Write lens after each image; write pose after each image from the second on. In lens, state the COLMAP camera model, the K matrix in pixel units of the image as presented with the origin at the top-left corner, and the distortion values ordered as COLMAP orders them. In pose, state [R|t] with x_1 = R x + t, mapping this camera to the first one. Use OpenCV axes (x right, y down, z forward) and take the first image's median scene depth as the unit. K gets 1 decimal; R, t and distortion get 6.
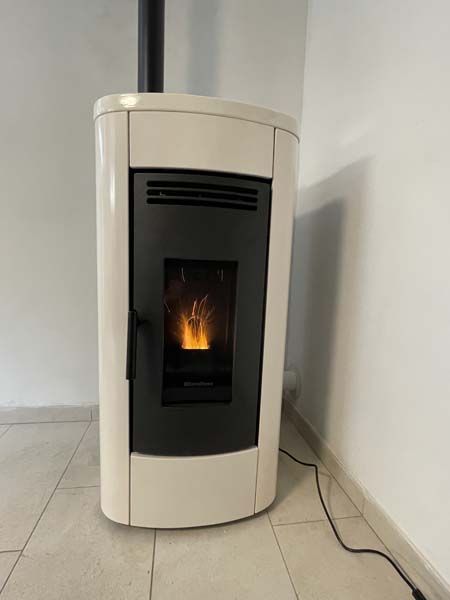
lens RADIAL K [[310.1, 0, 225.6], [0, 310.1, 303.3], [0, 0, 1]] dist [-0.000339, 0.002683]
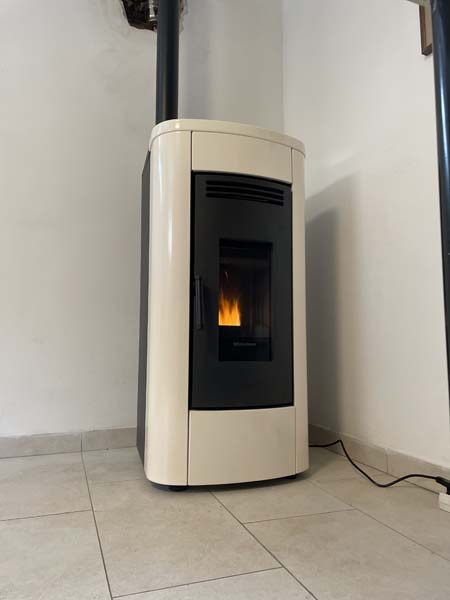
lens RADIAL K [[446.0, 0, 223.1], [0, 446.0, 298.9], [0, 0, 1]] dist [0.065948, -0.047225]
pose [[0.981392, -0.017014, 0.191259, -0.459262], [0.057319, 0.976610, -0.207240, 0.409888], [-0.183259, 0.214346, 0.959412, -0.605166]]
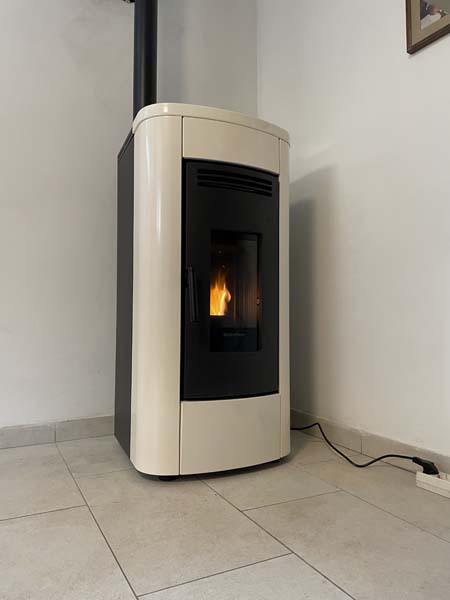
lens RADIAL K [[446.0, 0, 222.8], [0, 446.0, 297.7], [0, 0, 1]] dist [0.065948, -0.047225]
pose [[0.949698, -0.022036, 0.312392, -0.618918], [0.072700, 0.985783, -0.151478, 0.351816], [-0.304613, 0.166570, 0.937798, -0.573775]]
